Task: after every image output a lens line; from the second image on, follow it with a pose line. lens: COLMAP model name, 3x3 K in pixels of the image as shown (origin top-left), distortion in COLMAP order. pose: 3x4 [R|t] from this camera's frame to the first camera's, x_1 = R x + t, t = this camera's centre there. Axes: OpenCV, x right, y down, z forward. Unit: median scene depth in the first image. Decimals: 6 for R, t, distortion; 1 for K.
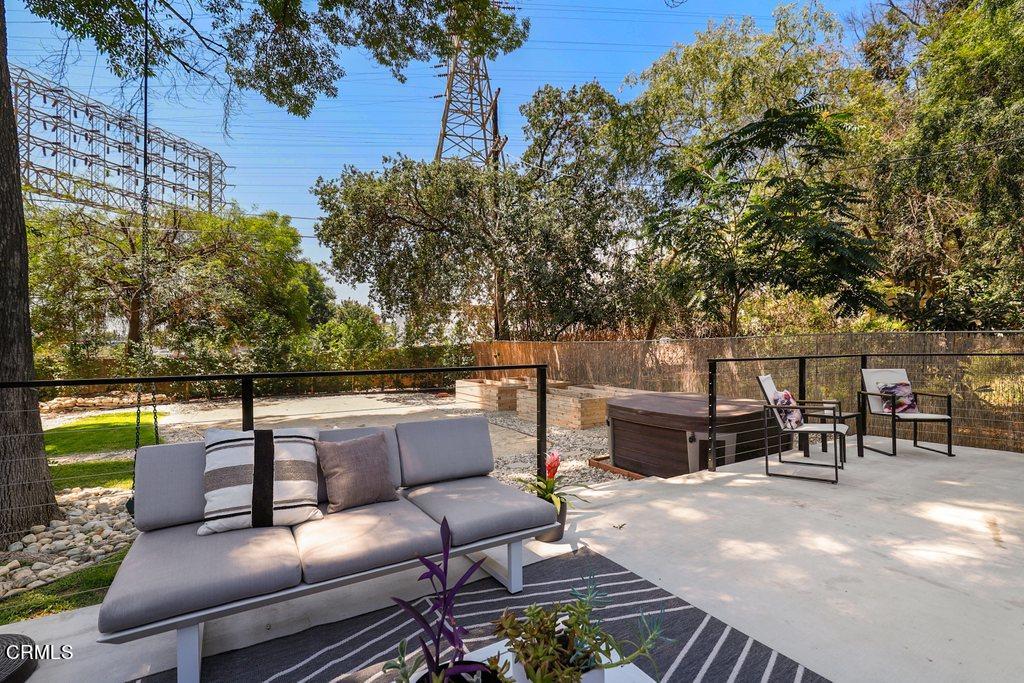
lens RADIAL K [[477.9, 0, 519.9], [0, 477.9, 341.3], [0, 0, 1]] dist [-0.034136, 0.010581]
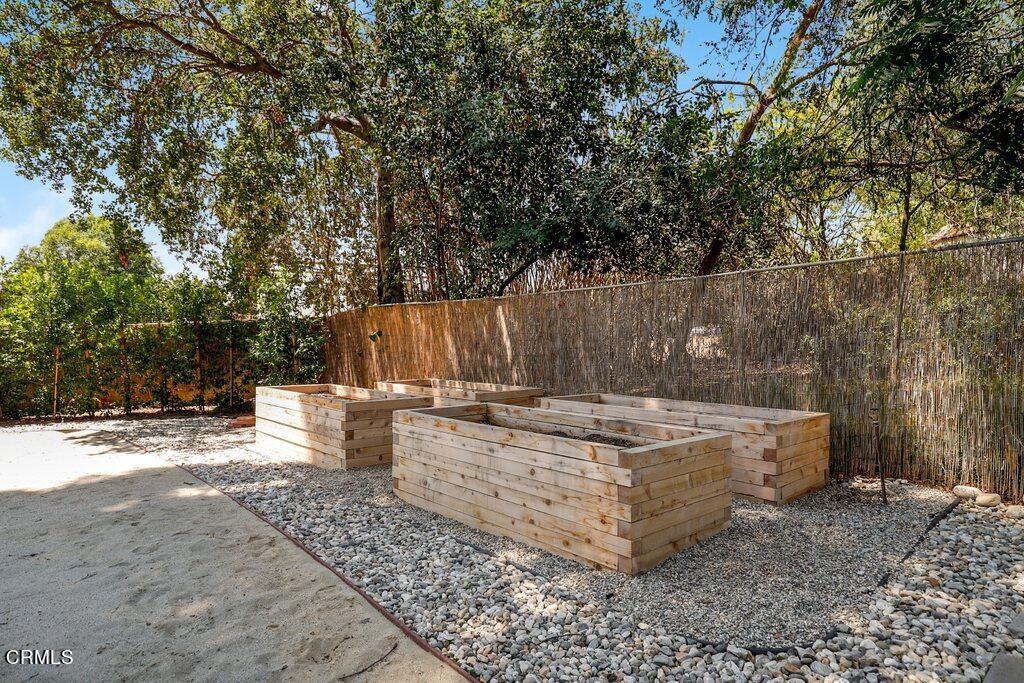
lens RADIAL K [[477.9, 0, 519.9], [0, 477.9, 341.3], [0, 0, 1]] dist [-0.034136, 0.010581]
pose [[0.988978, 0.000825, 0.148063, 0.026214], [0.002689, 0.999719, -0.023531, 0.051977], [-0.148041, 0.023669, 0.988698, 0.560395]]
